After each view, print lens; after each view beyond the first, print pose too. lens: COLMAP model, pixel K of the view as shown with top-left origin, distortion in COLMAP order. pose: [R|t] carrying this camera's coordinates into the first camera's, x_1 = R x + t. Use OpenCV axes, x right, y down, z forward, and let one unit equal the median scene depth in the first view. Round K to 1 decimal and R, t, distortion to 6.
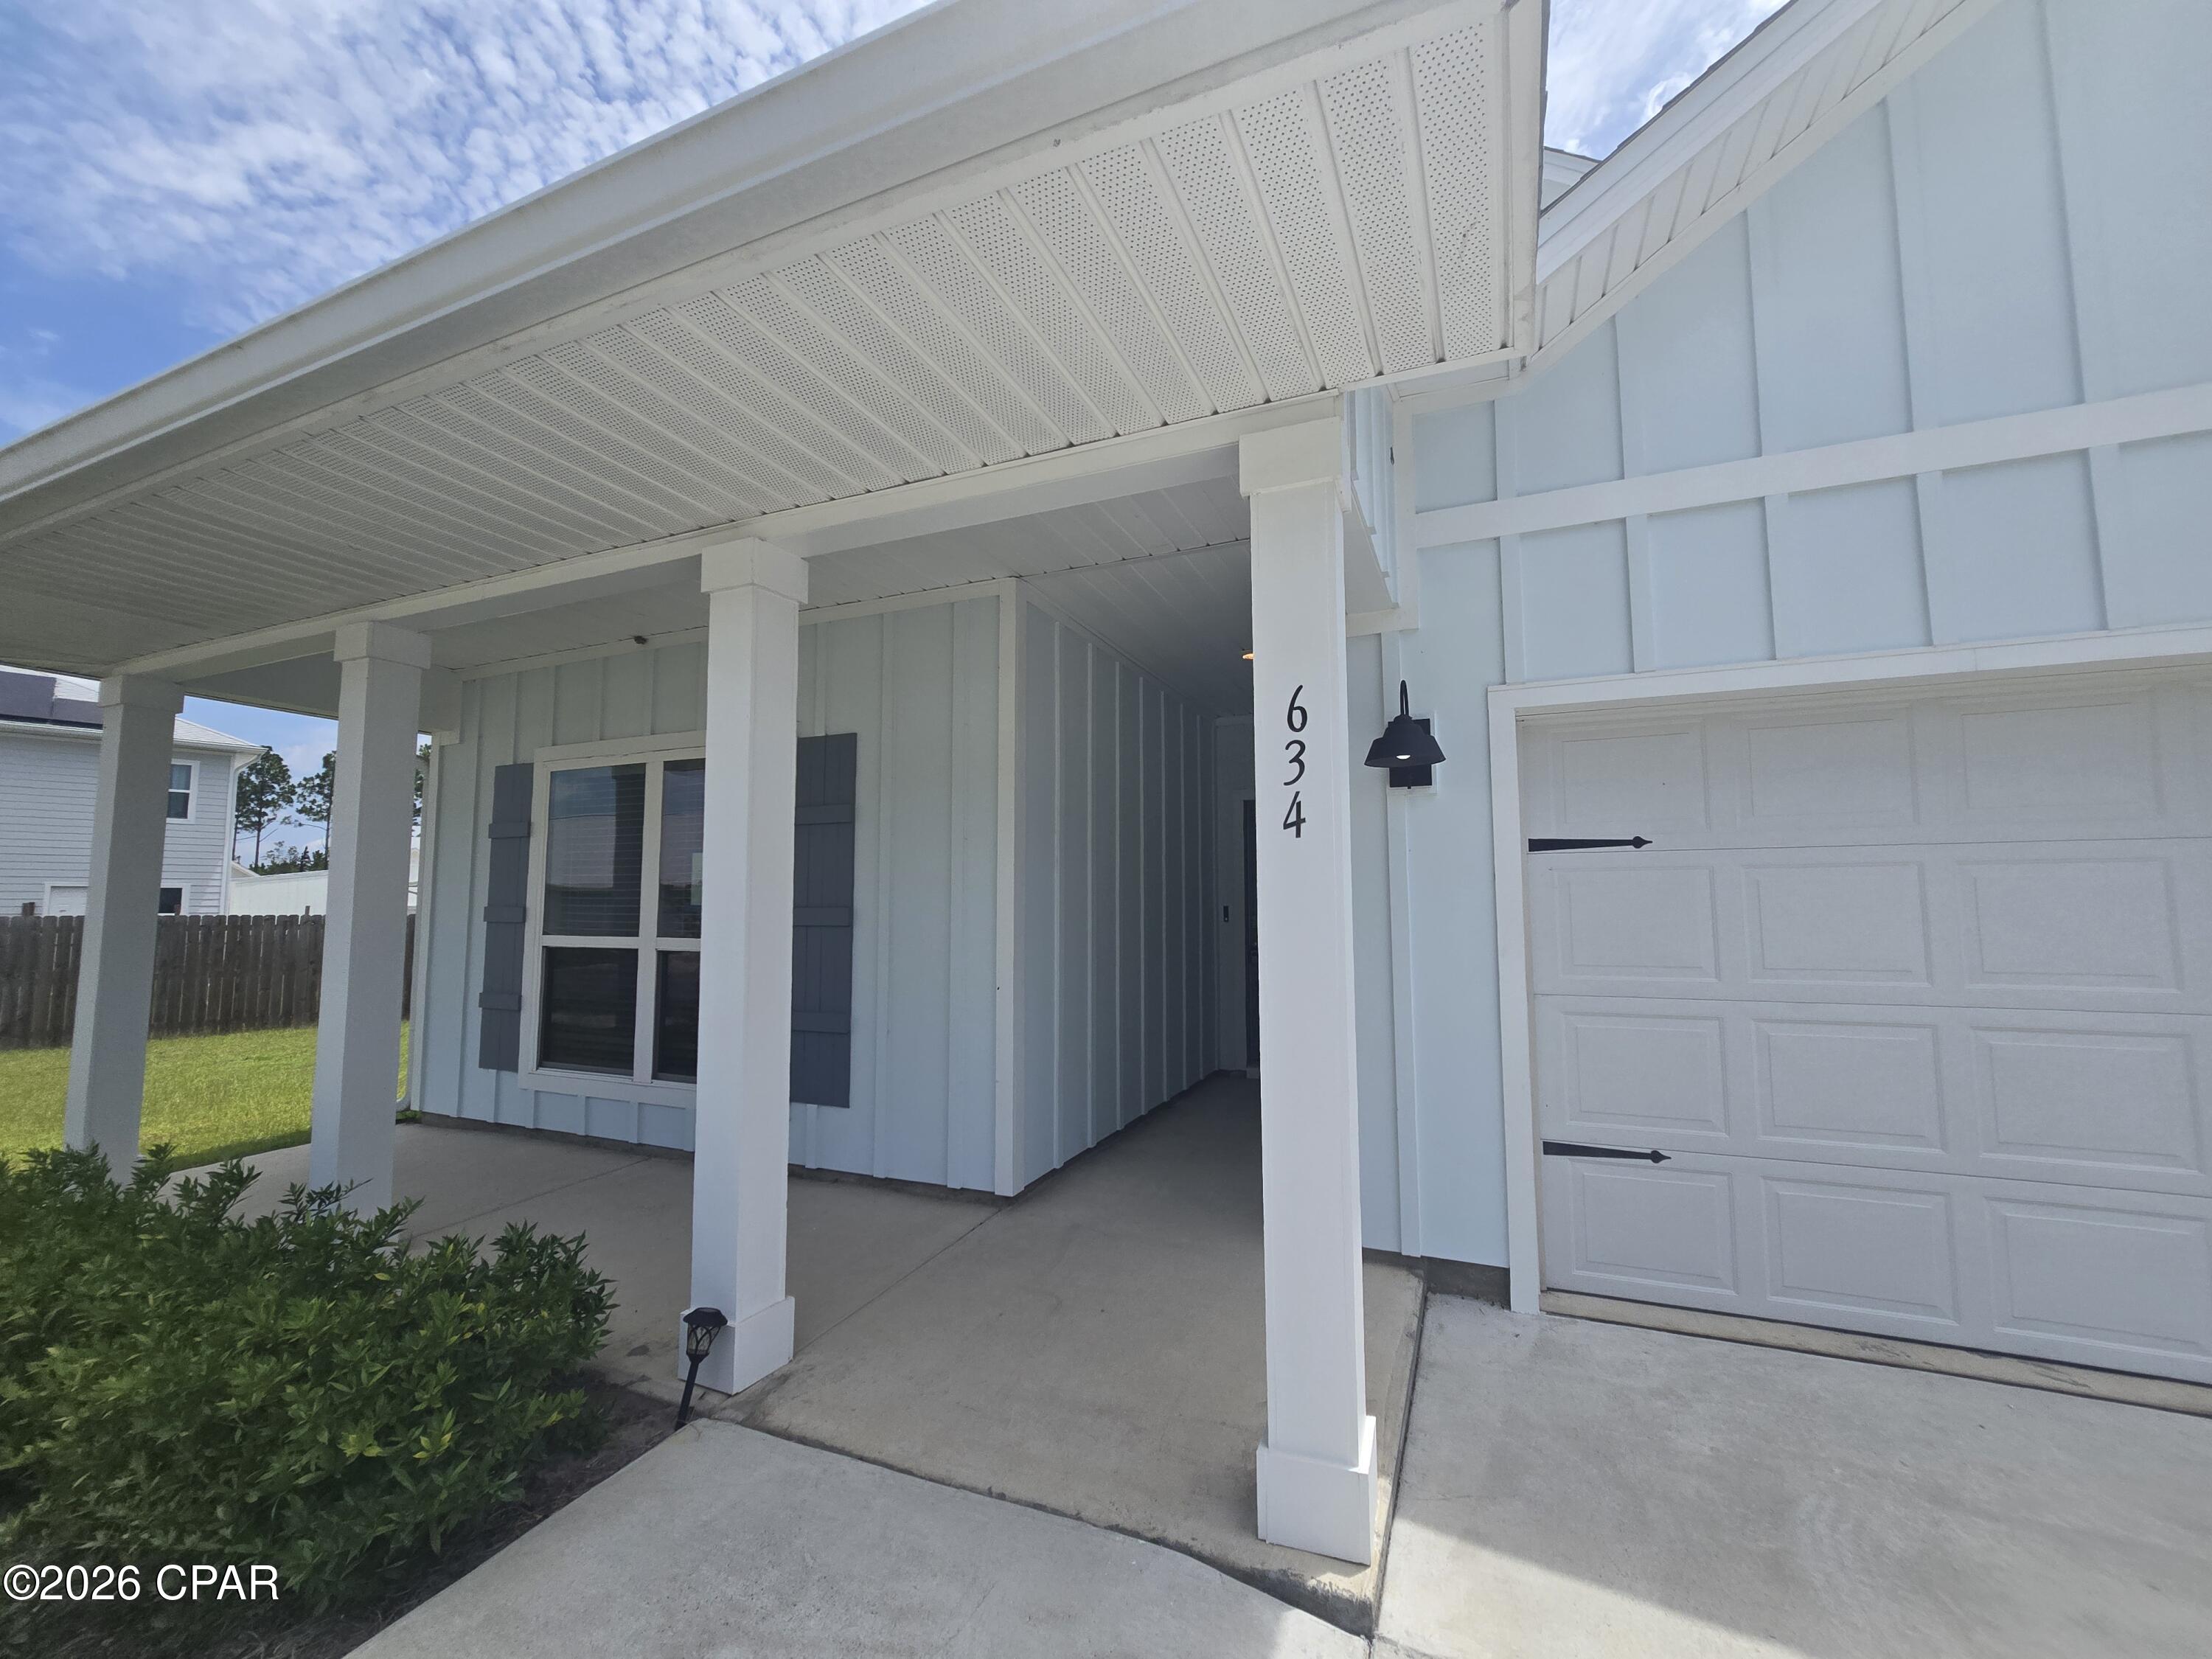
lens RADIAL K [[904.6, 0, 1095.9], [0, 904.6, 839.7], [0, 0, 1]] dist [-0.004769, 0.000315]
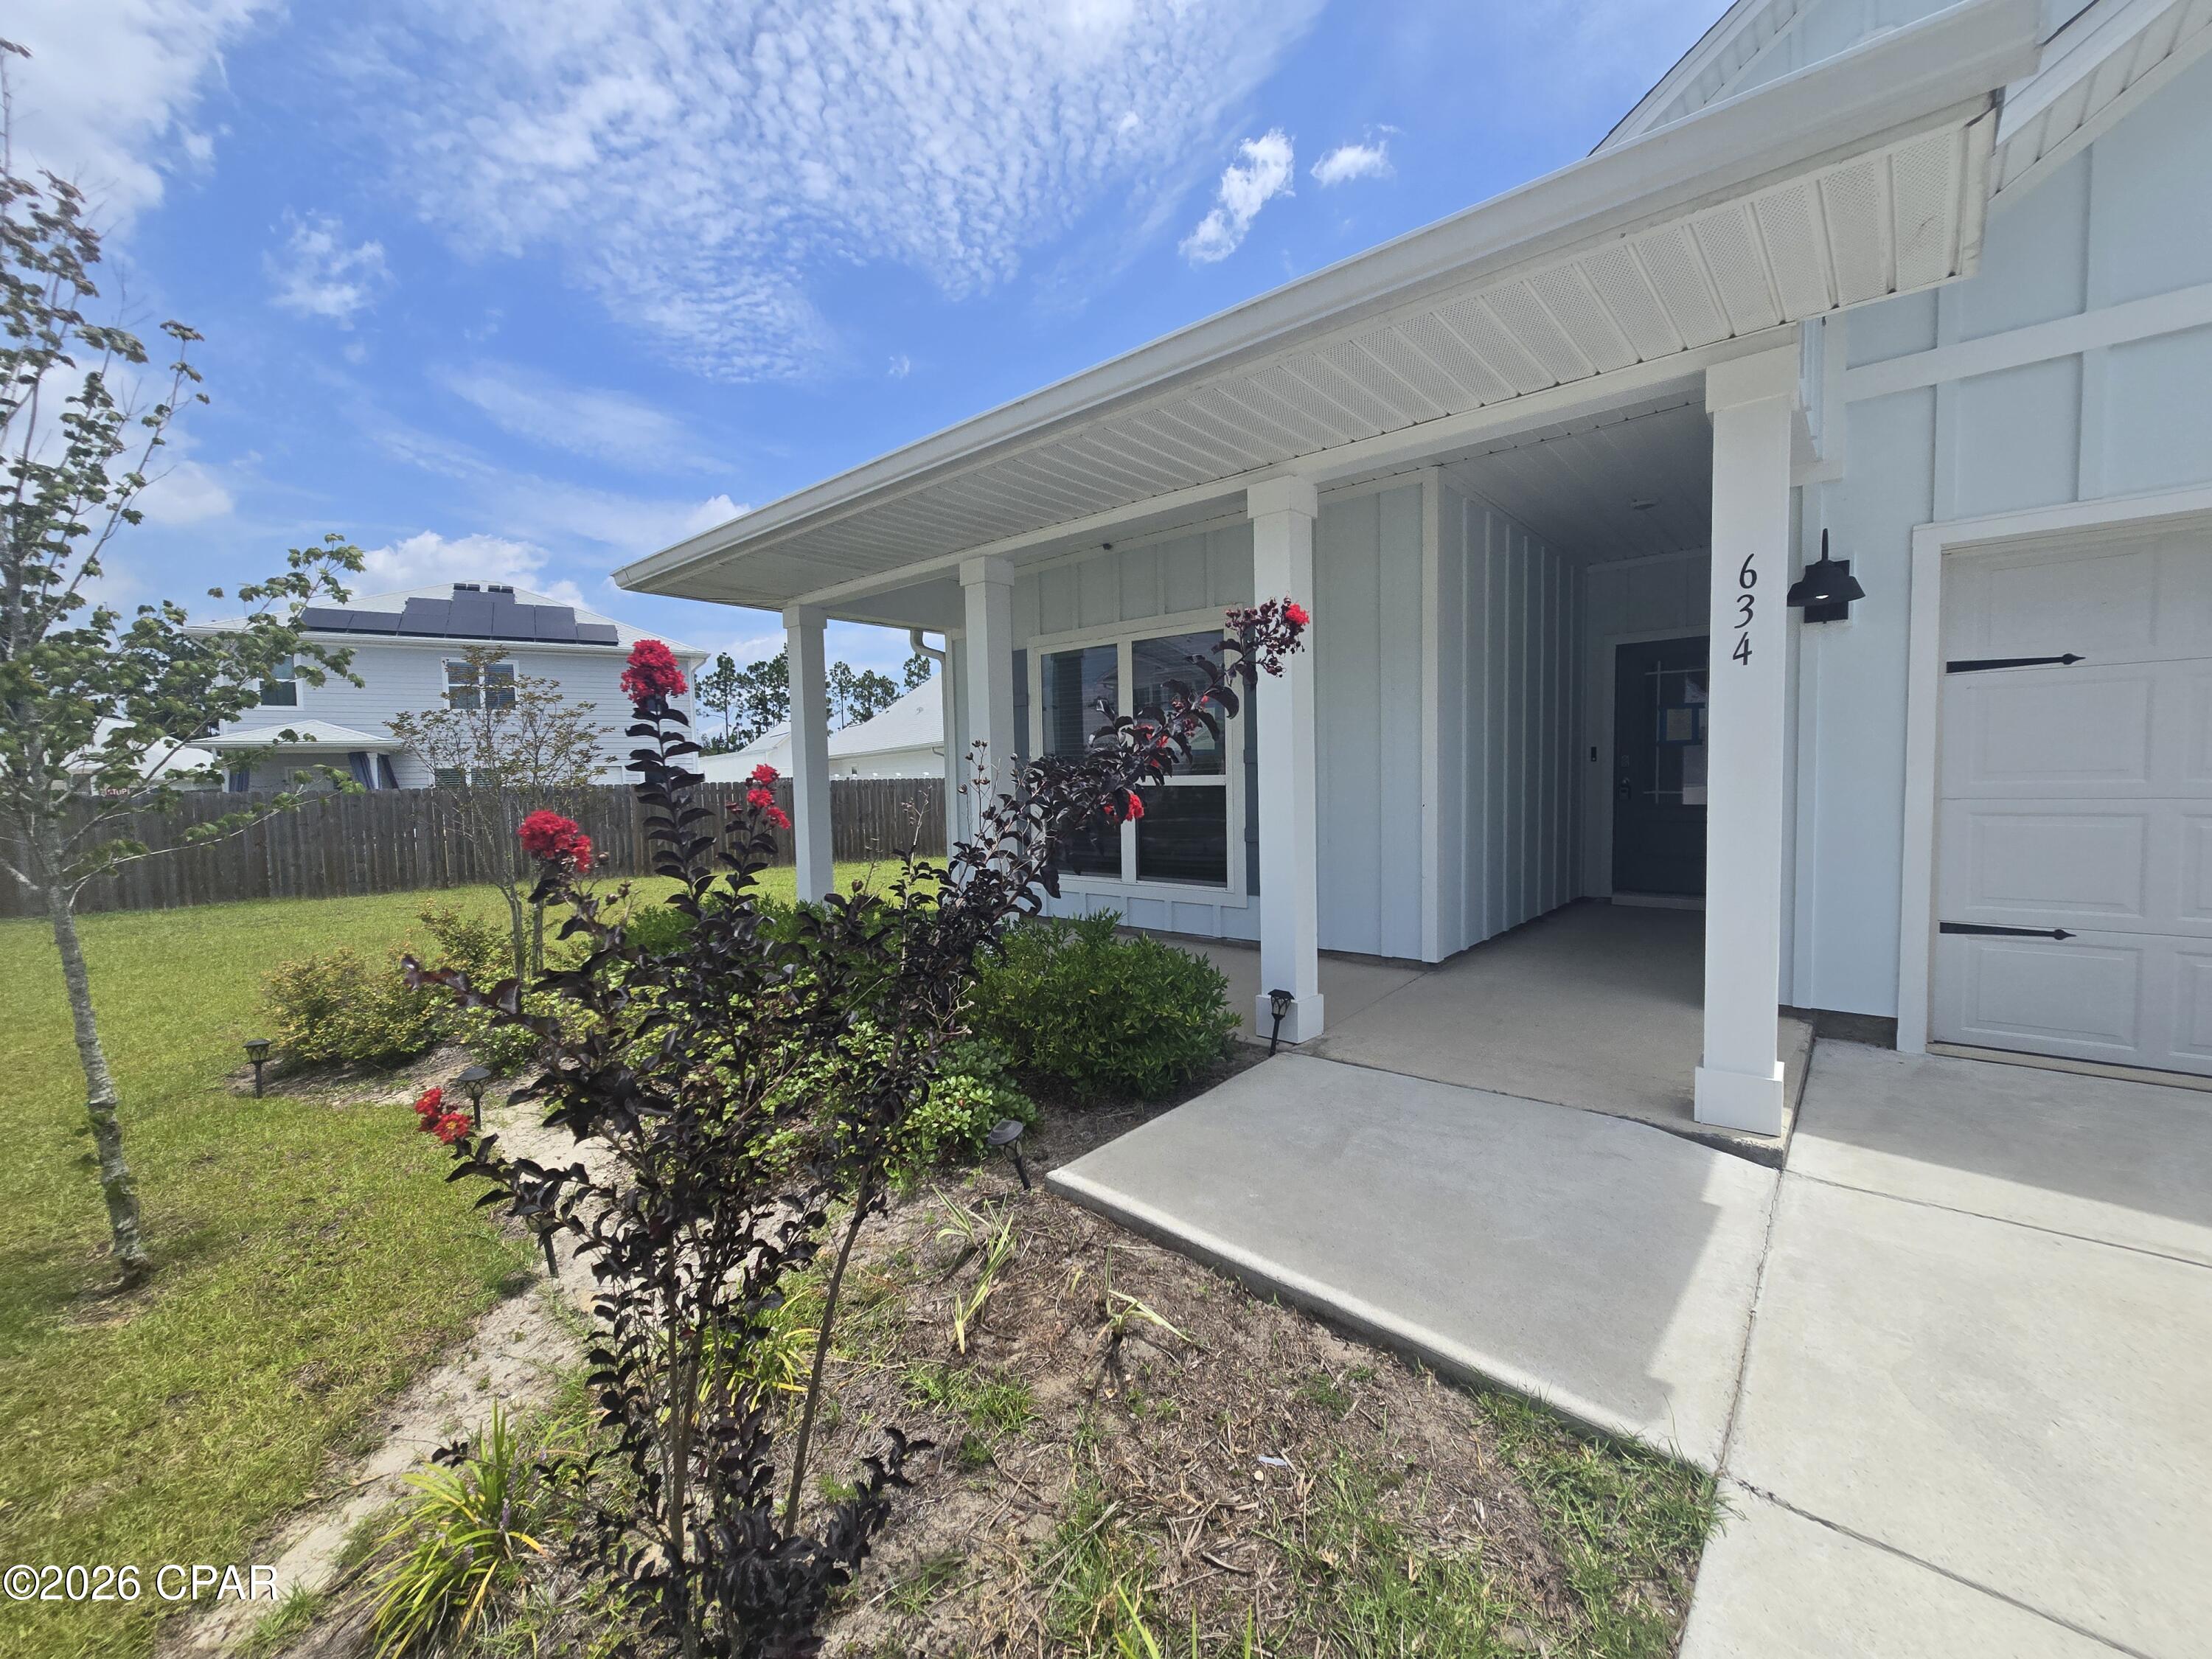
lens RADIAL K [[906.2, 0, 1099.4], [0, 906.2, 836.1], [0, 0, 1]] dist [-0.001554, -0.000430]
pose [[0.953638, 0.000135, -0.300955, -0.203806], [0.042910, 0.989722, 0.136414, 0.017021], [0.297880, -0.143004, 0.943831, -0.442625]]
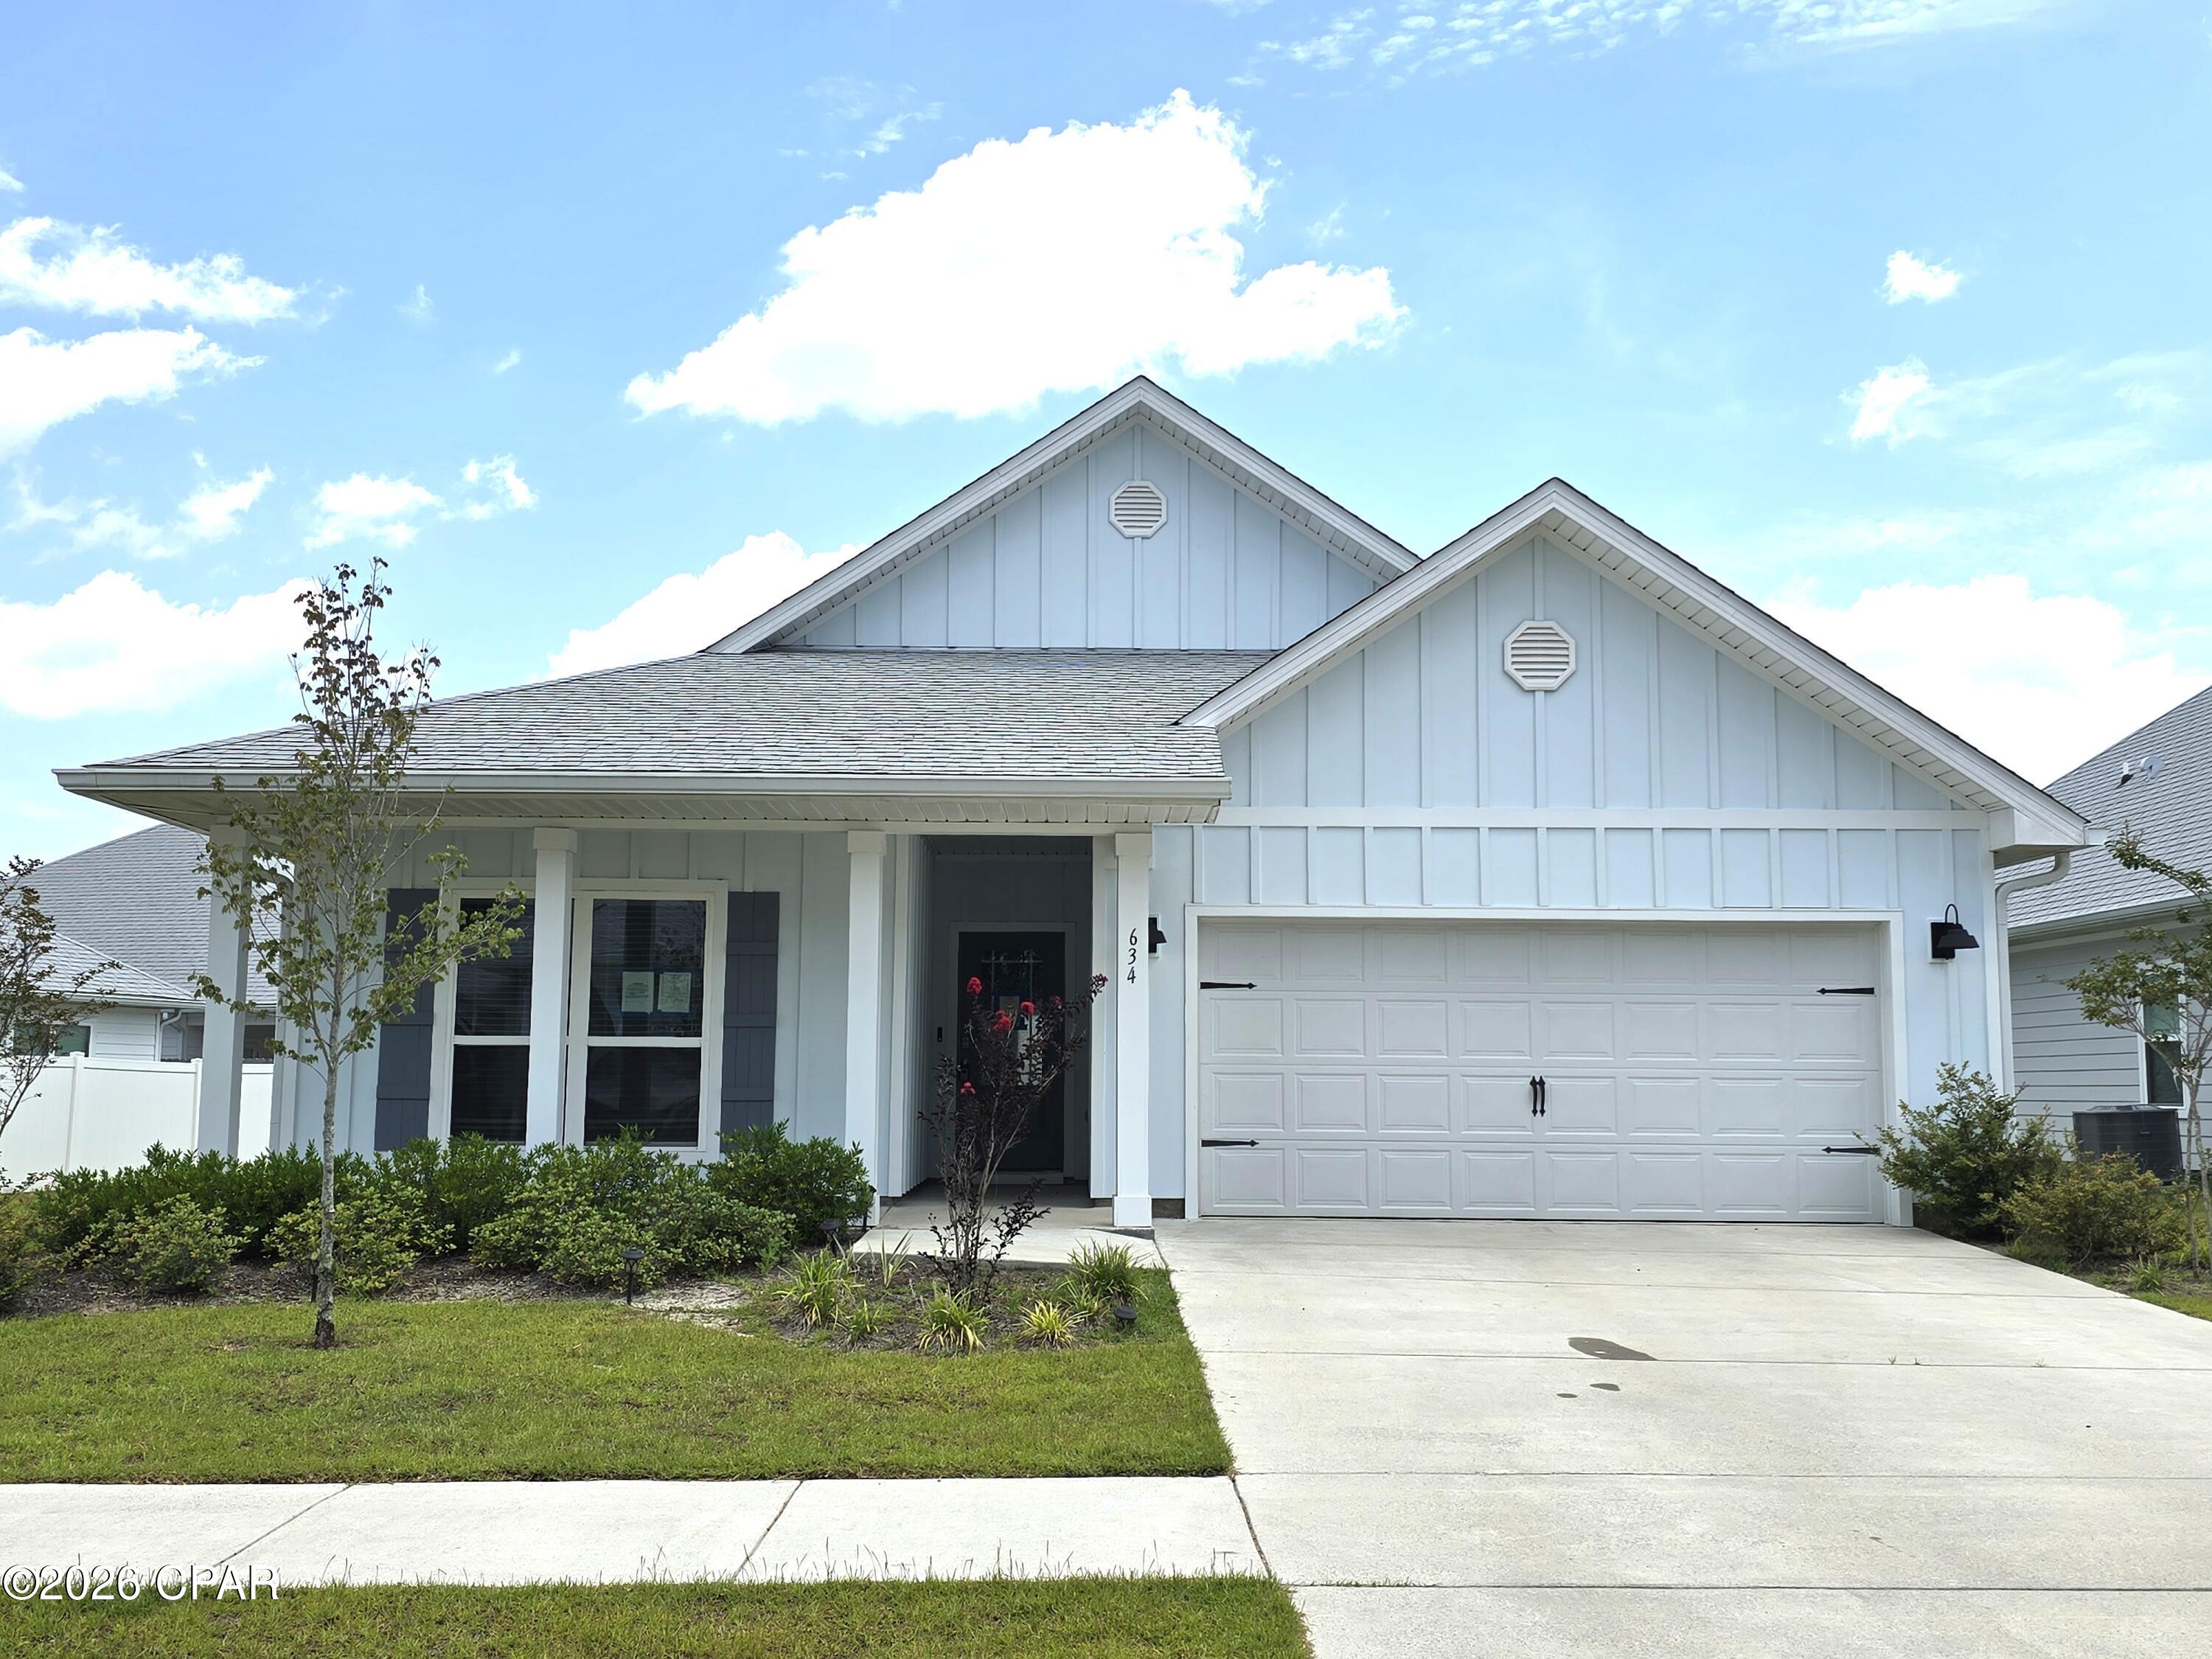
lens RADIAL K [[1863.0, 0, 1103.8], [0, 1863.0, 888.3], [0, 0, 1]] dist [0.000369, 0.000136]
pose [[0.911767, 0.047390, 0.407965, -1.409691], [-0.037854, 0.998789, -0.031422, -0.071937], [-0.408961, 0.013207, 0.912456, -2.675165]]
